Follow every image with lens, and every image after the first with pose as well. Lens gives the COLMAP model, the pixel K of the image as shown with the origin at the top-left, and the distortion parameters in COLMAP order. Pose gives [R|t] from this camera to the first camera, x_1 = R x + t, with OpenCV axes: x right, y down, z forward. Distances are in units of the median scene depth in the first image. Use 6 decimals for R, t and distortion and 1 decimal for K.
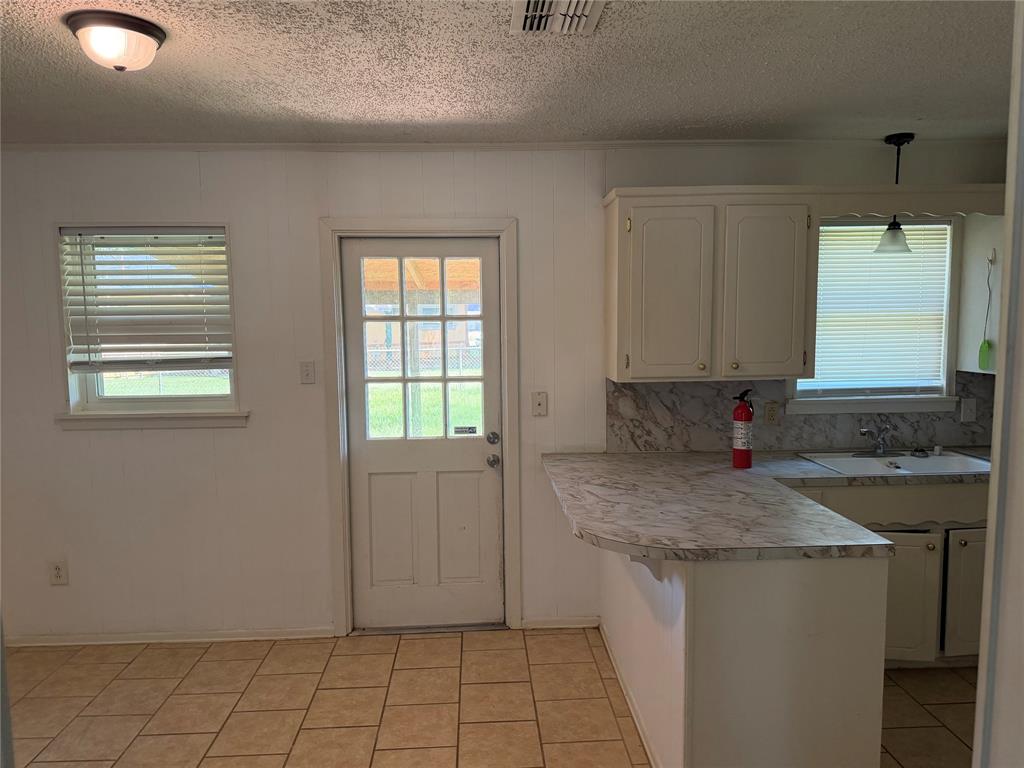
lens RADIAL K [[717.1, 0, 516.7], [0, 717.1, 386.1], [0, 0, 1]] dist [-0.003185, -0.000801]
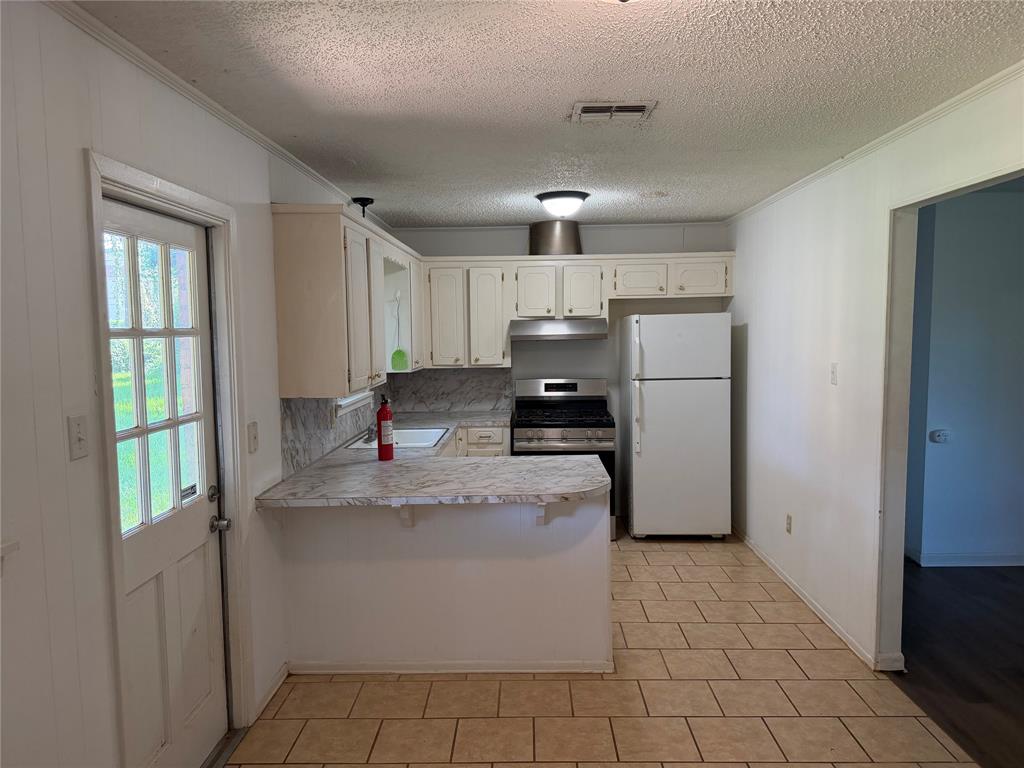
lens RADIAL K [[717.1, 0, 516.6], [0, 717.1, 383.0], [0, 0, 1]] dist [-0.003185, -0.000801]
pose [[0.080579, -0.065426, 0.994599, -0.774070], [0.104778, 0.992871, 0.056824, -0.053145], [-0.991226, 0.099633, 0.086860, 0.624252]]
